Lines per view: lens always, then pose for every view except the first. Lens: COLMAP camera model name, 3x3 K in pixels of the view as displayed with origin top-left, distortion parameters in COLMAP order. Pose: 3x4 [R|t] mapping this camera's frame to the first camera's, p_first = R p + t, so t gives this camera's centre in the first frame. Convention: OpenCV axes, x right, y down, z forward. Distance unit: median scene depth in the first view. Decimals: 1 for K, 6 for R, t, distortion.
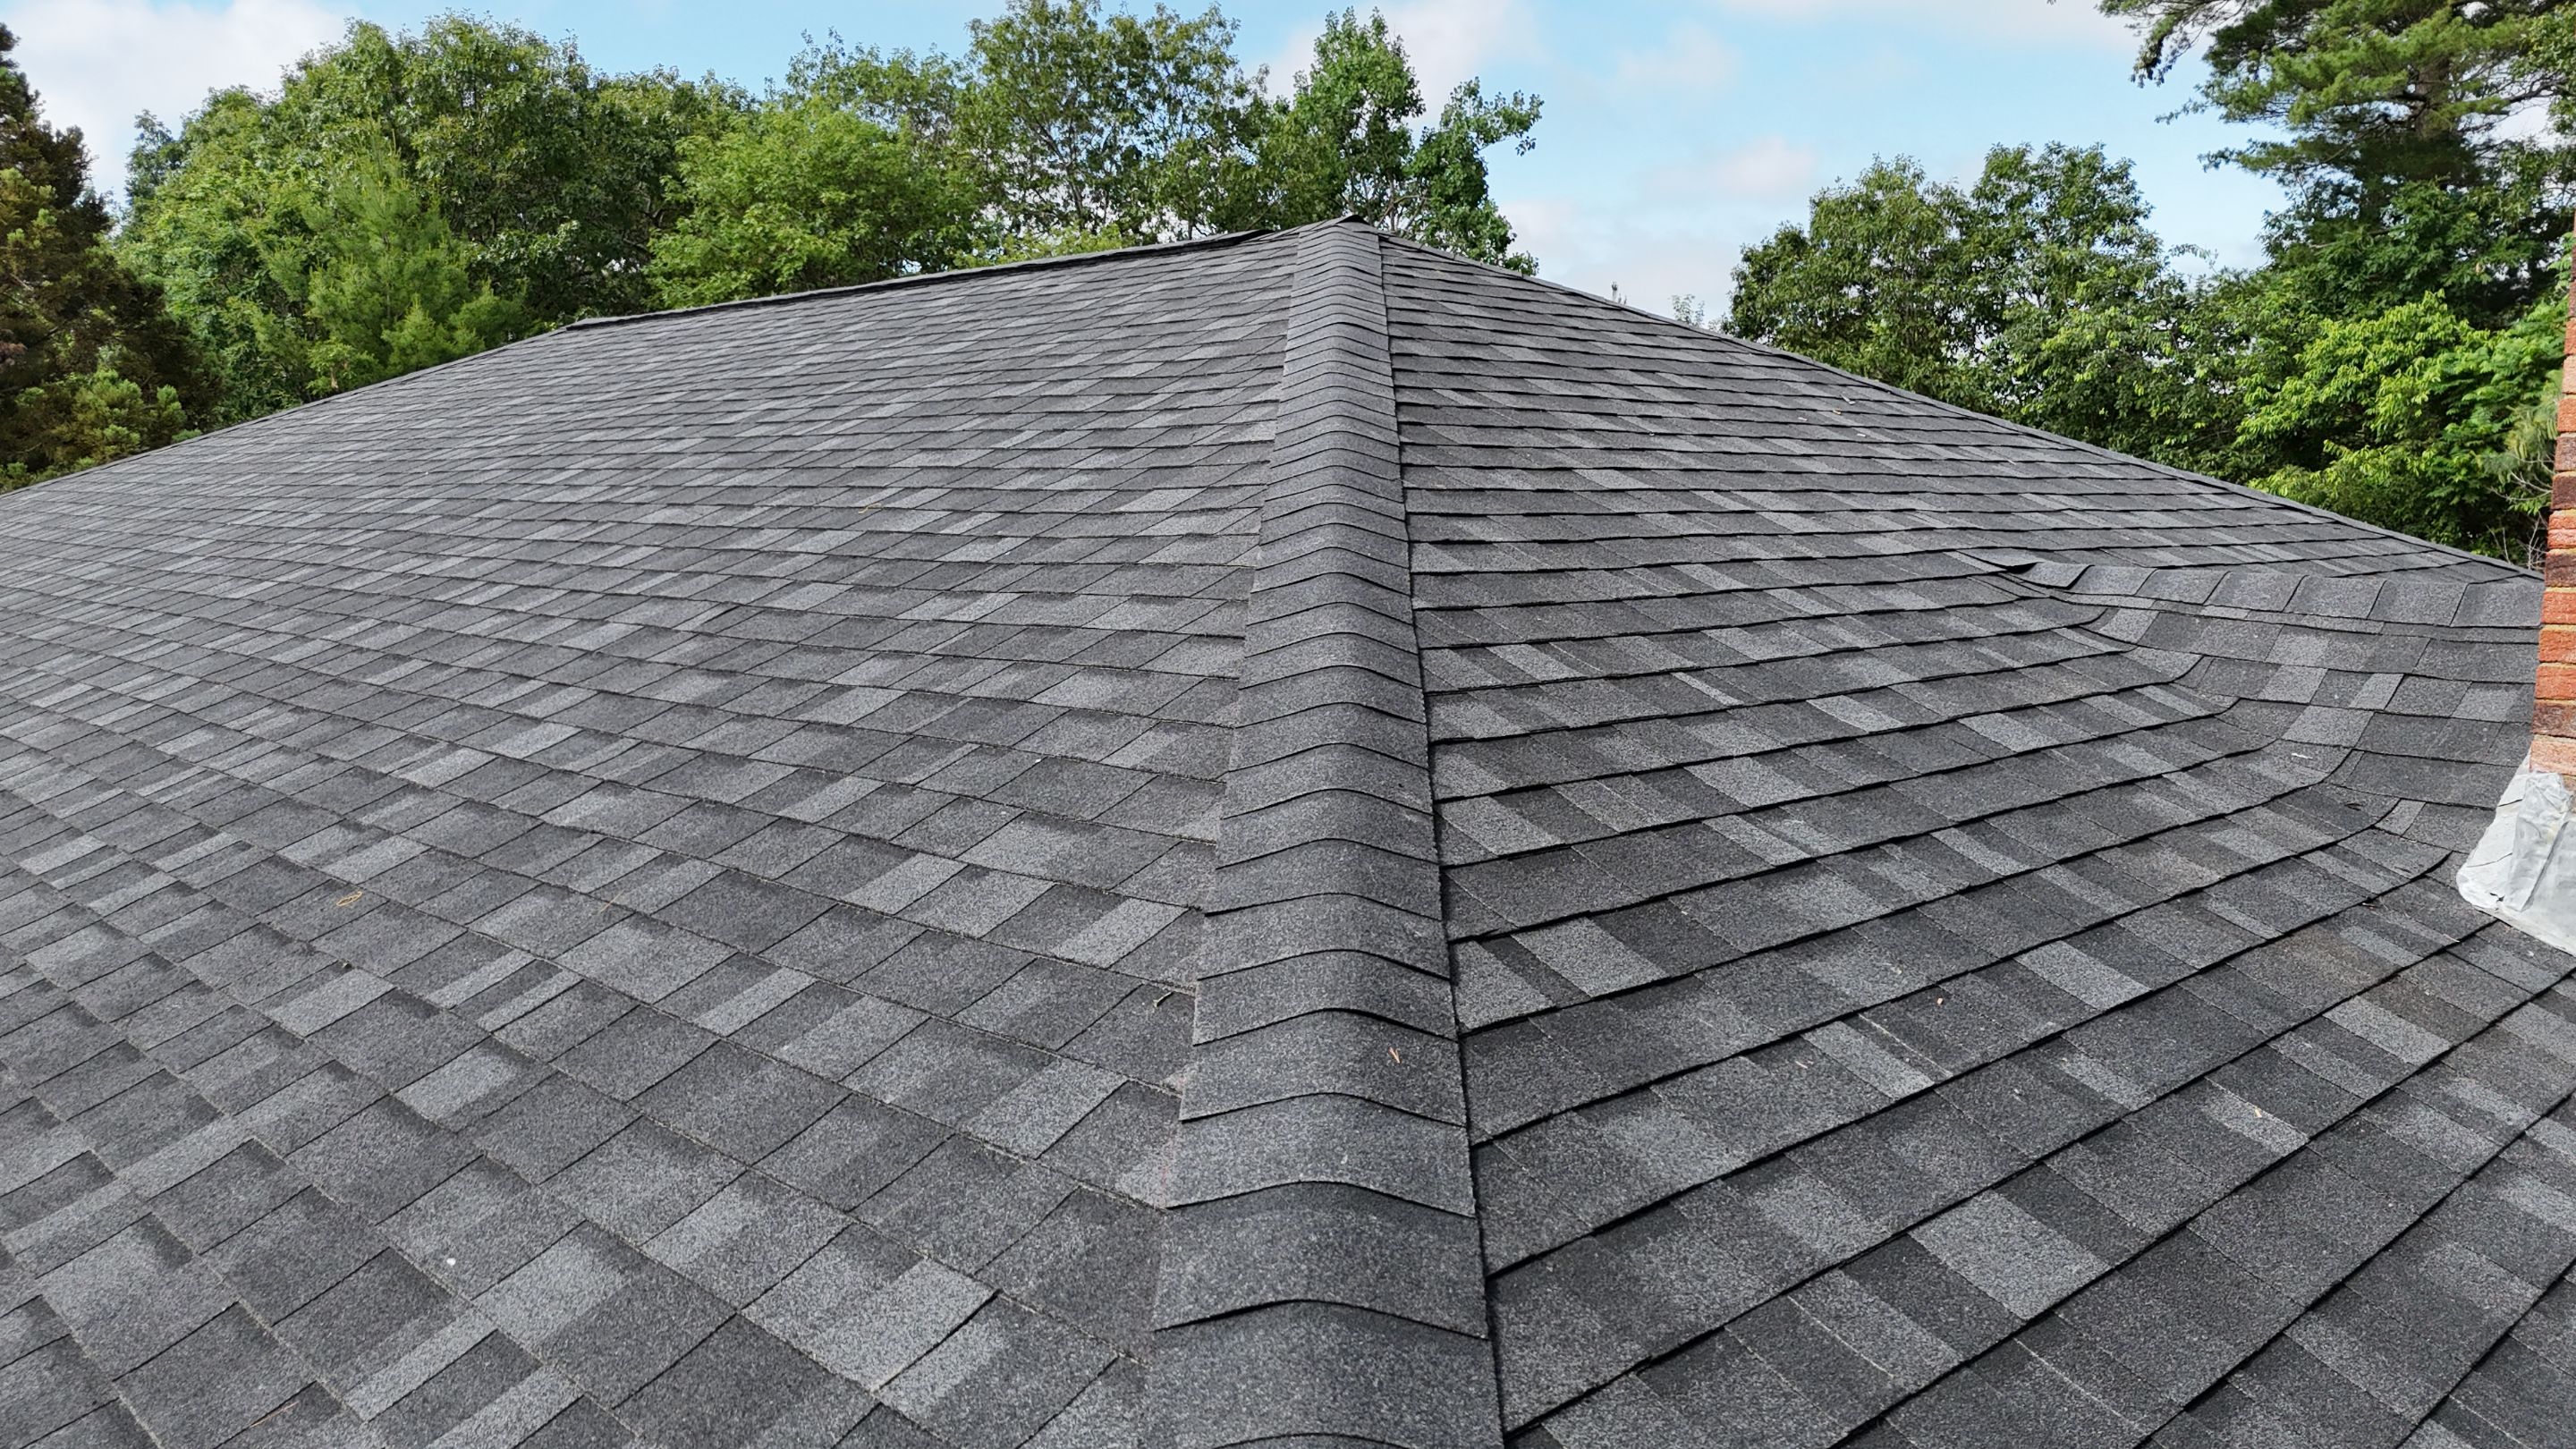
lens RADIAL K [[1877.2, 0, 1288.0], [0, 1877.2, 724.5], [0, 0, 1]] dist [0.105334, -0.142205]
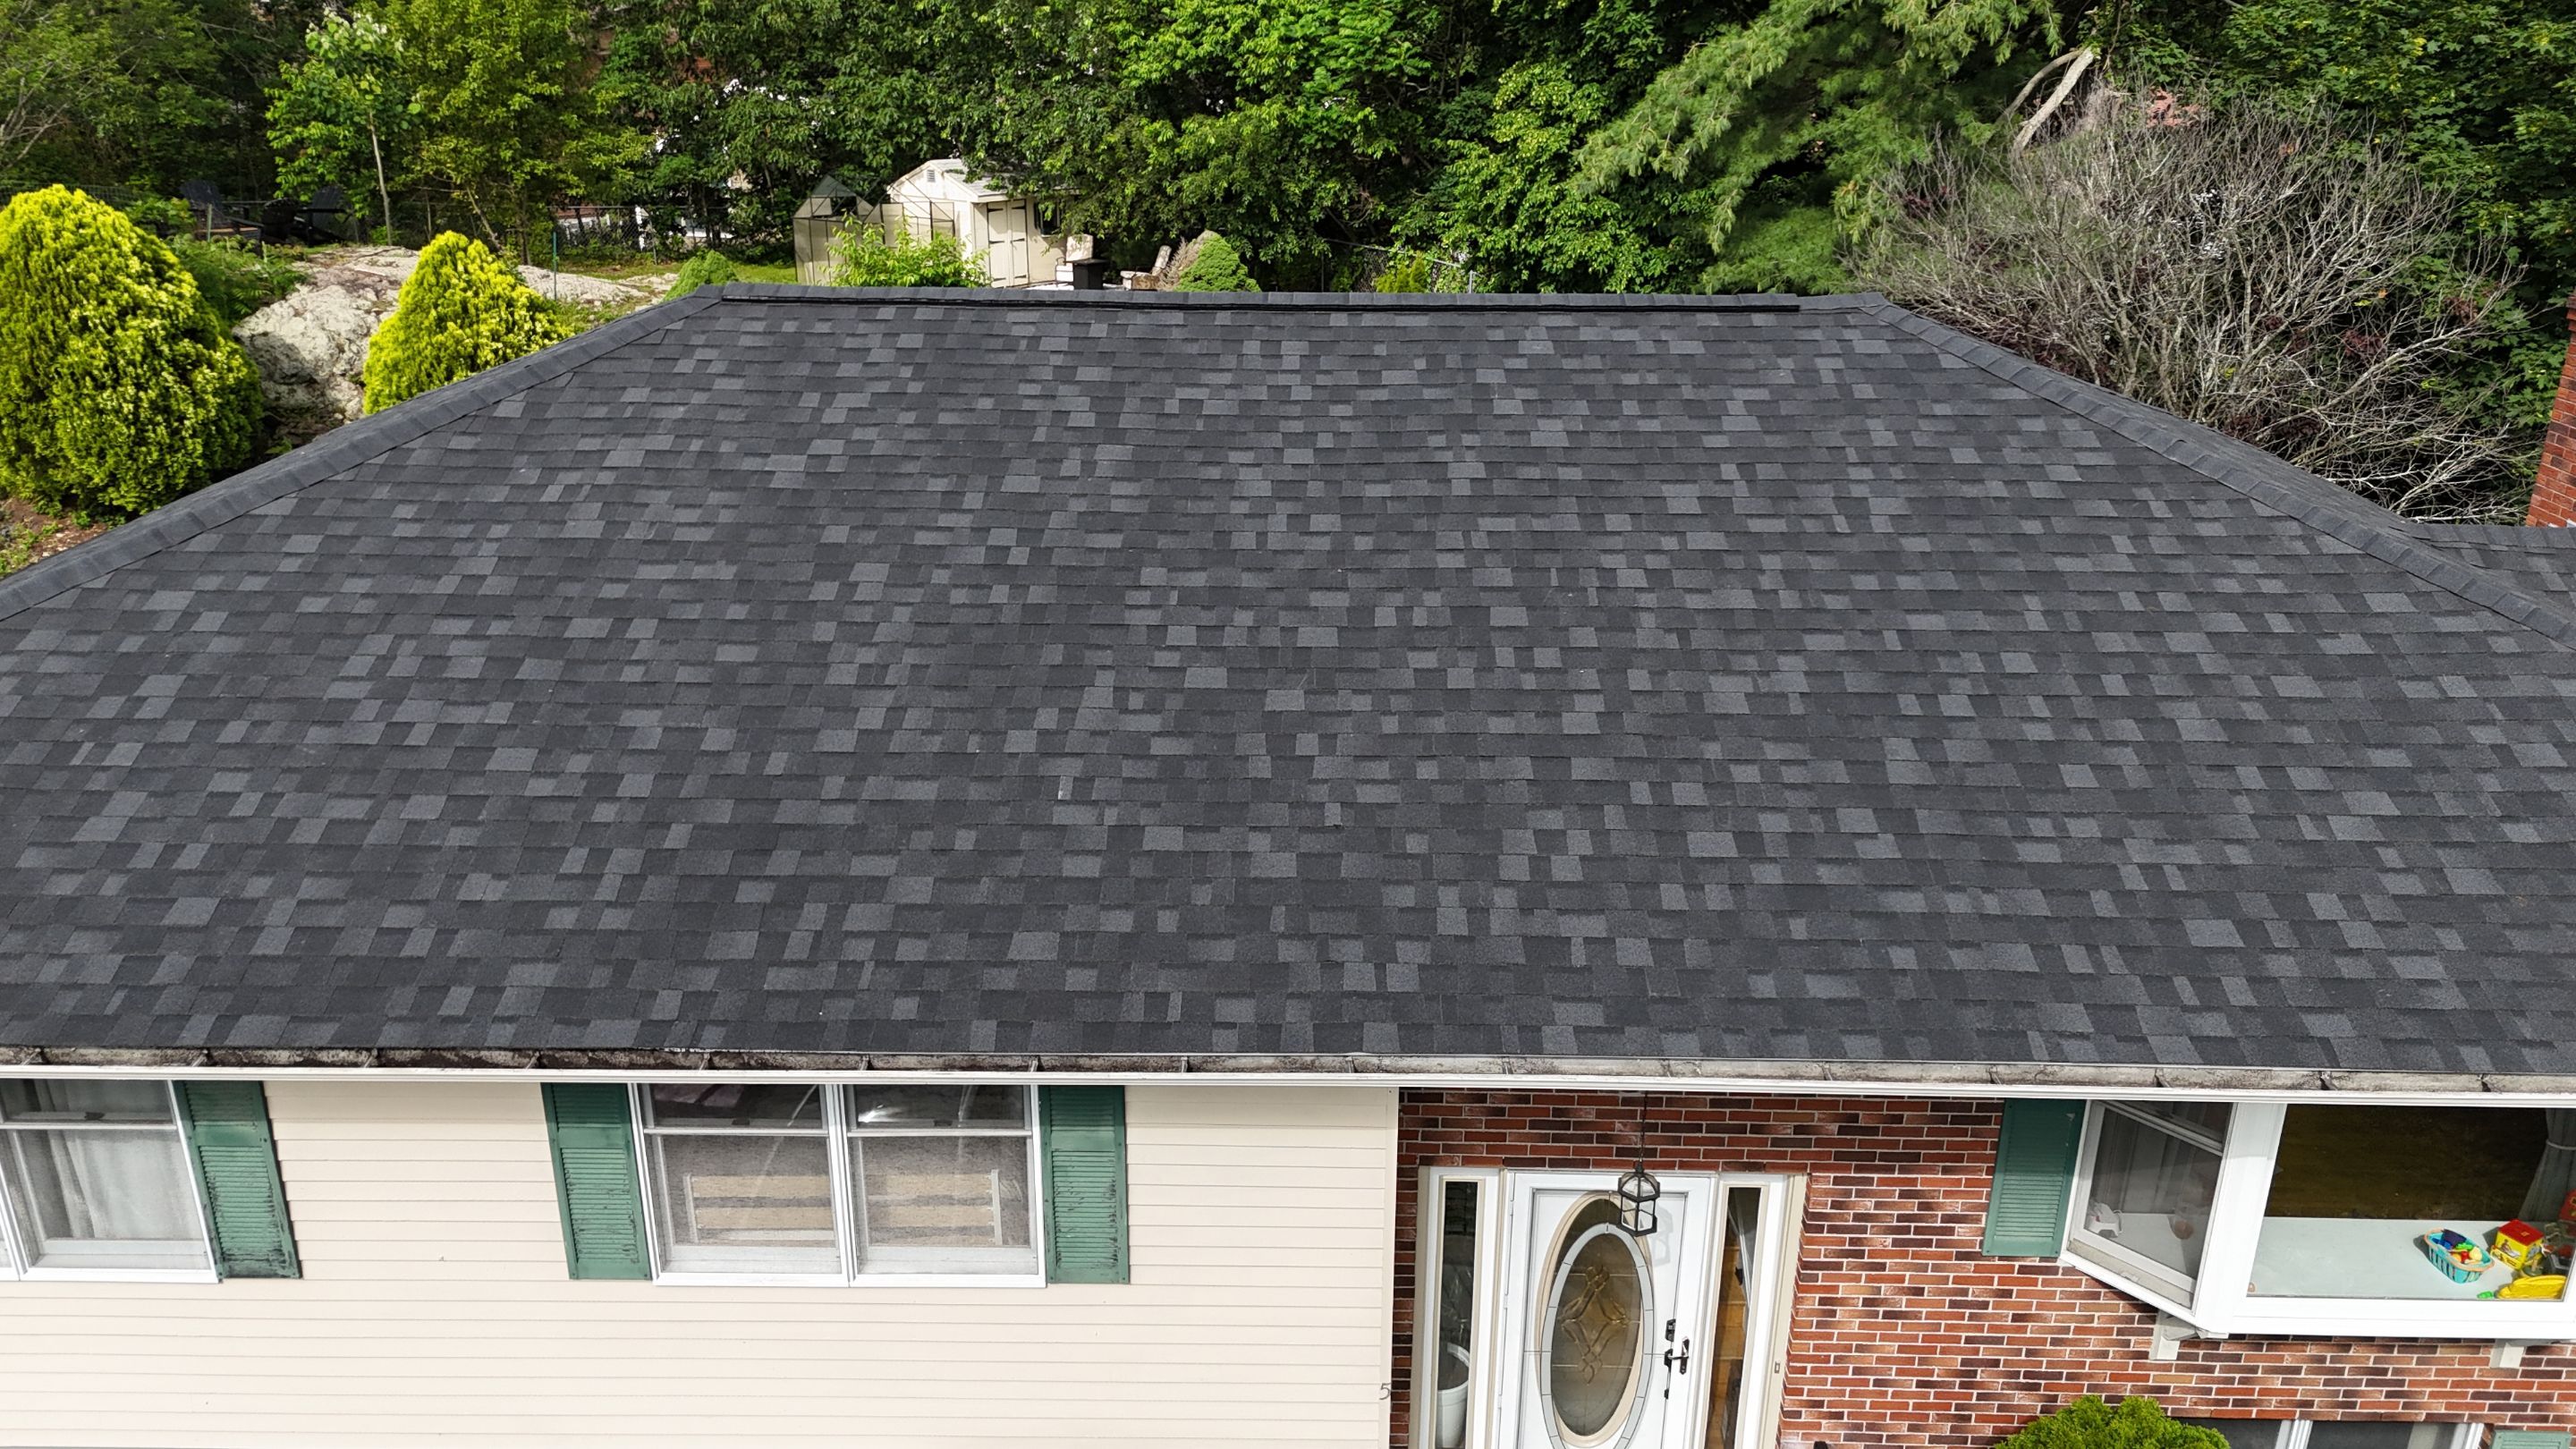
lens RADIAL K [[1888.6, 0, 1288.0], [0, 1888.6, 724.5], [0, 0, 1]] dist [0.055907, -0.032468]
pose [[0.708631, -0.245789, 0.661385, -0.335613], [0.079748, 0.959258, 0.271042, -0.088853], [-0.701058, -0.139324, 0.699361, 0.063089]]
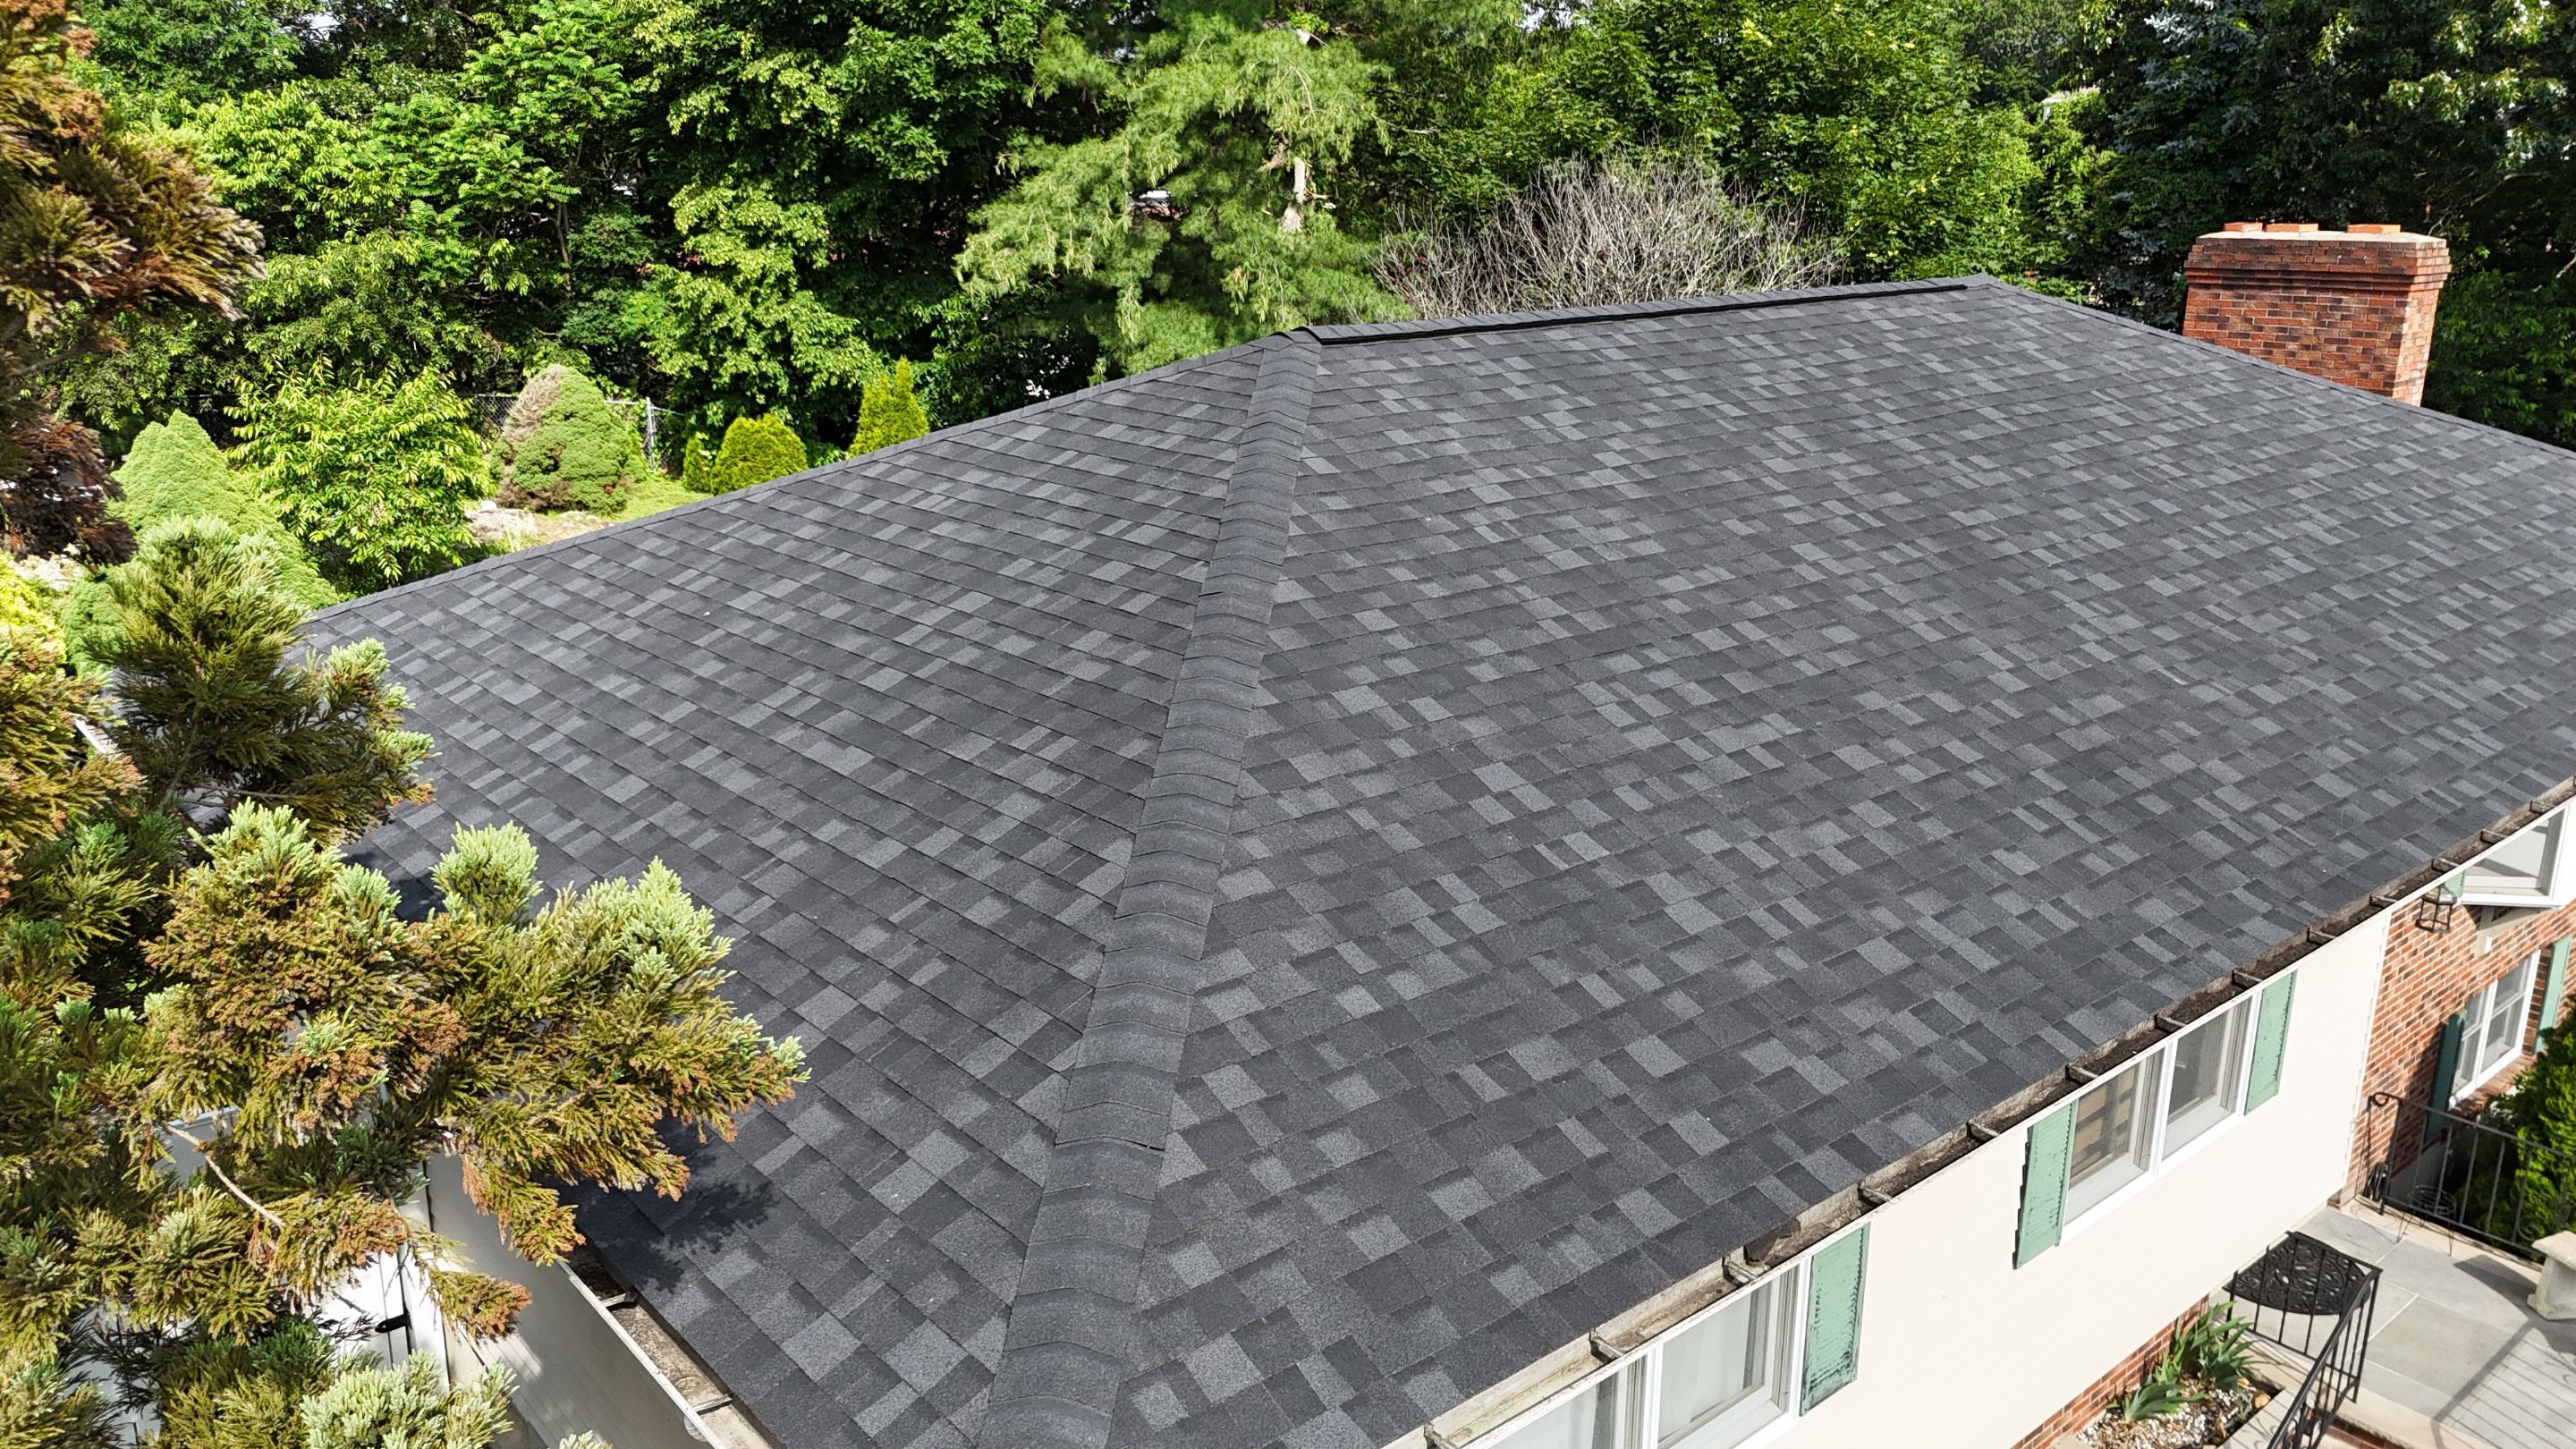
lens RADIAL K [[1877.2, 0, 1288.0], [0, 1877.2, 724.5], [0, 0, 1]] dist [0.105334, -0.142205]
pose [[0.075150, -0.279834, 0.957102, -0.493077], [0.130157, 0.954358, 0.268812, -0.103192], [-0.988641, 0.104372, 0.108143, 0.393641]]
